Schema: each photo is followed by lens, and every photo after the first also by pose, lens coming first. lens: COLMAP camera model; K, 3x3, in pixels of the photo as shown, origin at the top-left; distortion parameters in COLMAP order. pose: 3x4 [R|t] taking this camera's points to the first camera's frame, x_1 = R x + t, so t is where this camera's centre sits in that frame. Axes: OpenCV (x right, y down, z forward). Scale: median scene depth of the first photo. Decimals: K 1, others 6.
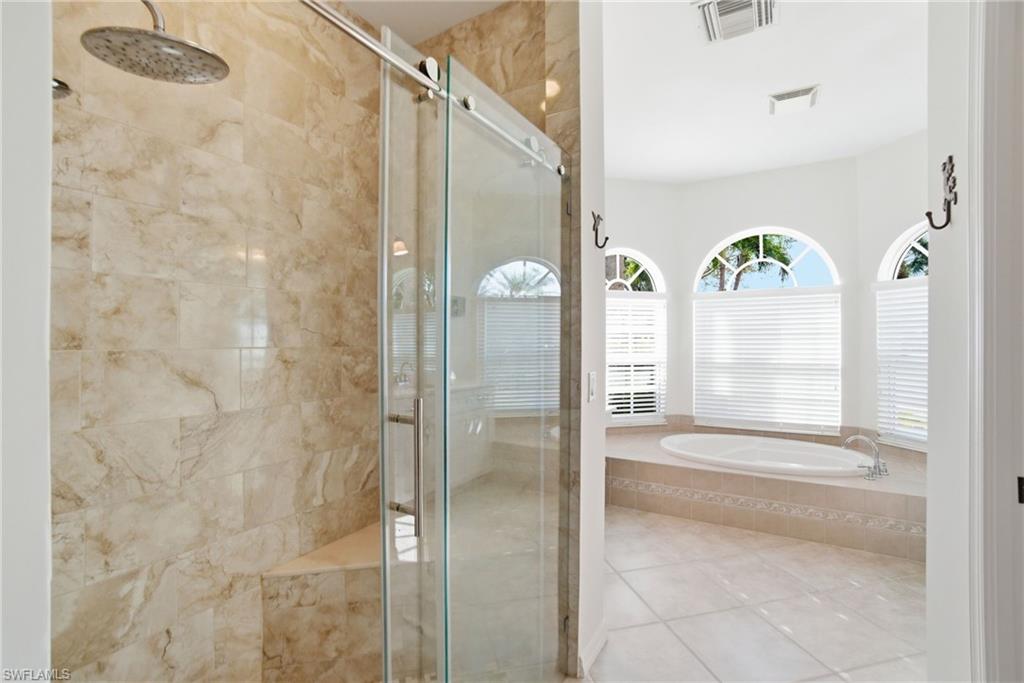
lens RADIAL K [[487.9, 0, 505.4], [0, 487.9, 337.3], [0, 0, 1]] dist [-0.092701, 0.062486]
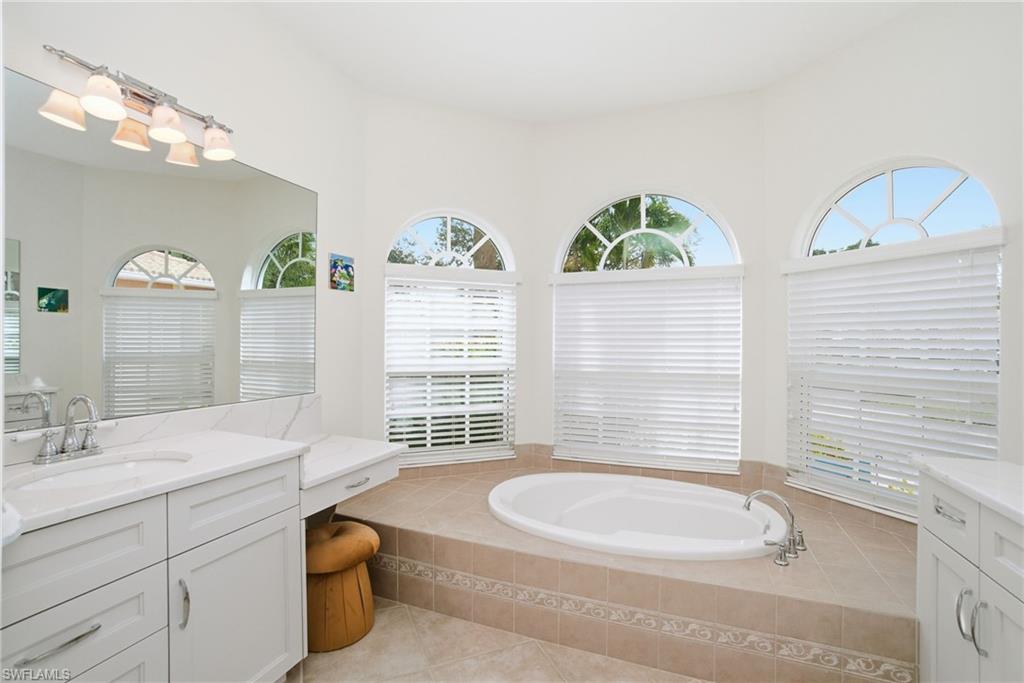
lens RADIAL K [[487.9, 0, 505.4], [0, 487.9, 337.3], [0, 0, 1]] dist [-0.092701, 0.062486]
pose [[0.987209, 0.006061, 0.159315, 0.234952], [-0.006308, 0.999980, 0.001044, 0.000227], [-0.159305, -0.002036, 0.987227, 0.334286]]
